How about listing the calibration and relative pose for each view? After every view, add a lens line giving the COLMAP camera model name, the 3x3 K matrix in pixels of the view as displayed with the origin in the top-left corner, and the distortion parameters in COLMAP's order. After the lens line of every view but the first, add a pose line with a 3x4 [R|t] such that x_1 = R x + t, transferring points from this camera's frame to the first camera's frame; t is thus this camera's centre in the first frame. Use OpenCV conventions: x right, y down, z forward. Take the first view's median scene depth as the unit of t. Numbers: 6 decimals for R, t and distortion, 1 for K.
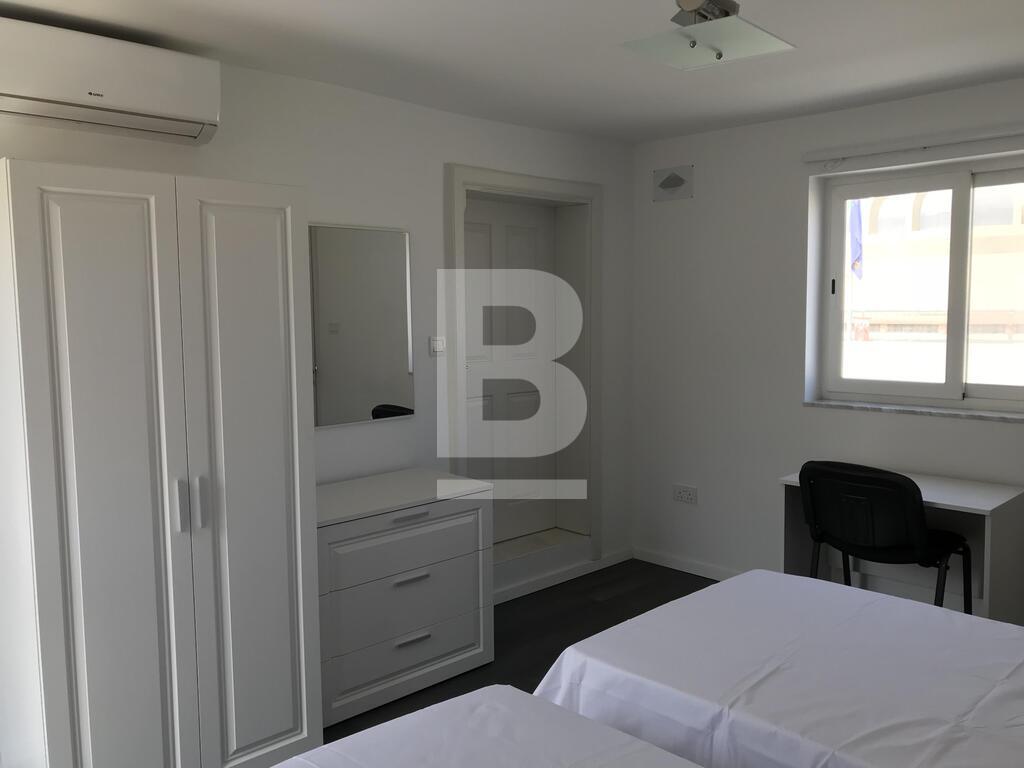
lens RADIAL K [[842.2, 0, 508.1], [0, 842.2, 383.9], [0, 0, 1]] dist [0.015791, -0.017579]
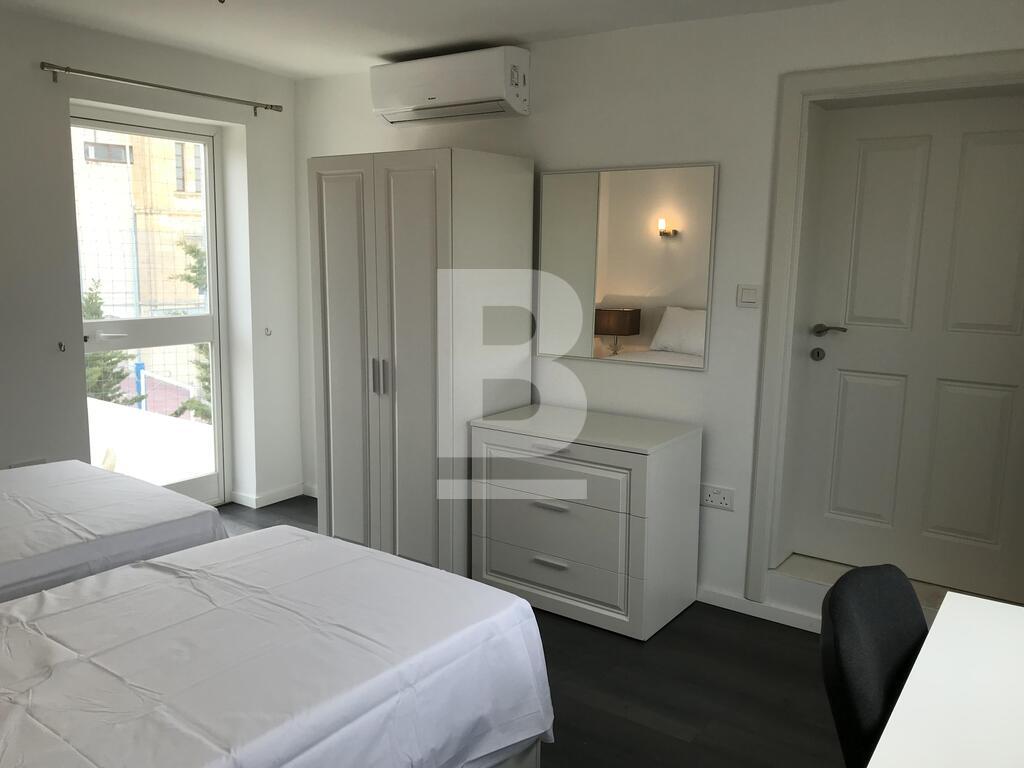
lens RADIAL K [[842.2, 0, 508.1], [0, 842.2, 383.9], [0, 0, 1]] dist [0.015791, -0.017579]
pose [[0.152799, 0.171665, -0.973234, 0.861485], [-0.110924, 0.981554, 0.155717, -0.076284], [0.982012, 0.084162, 0.169022, 0.739133]]
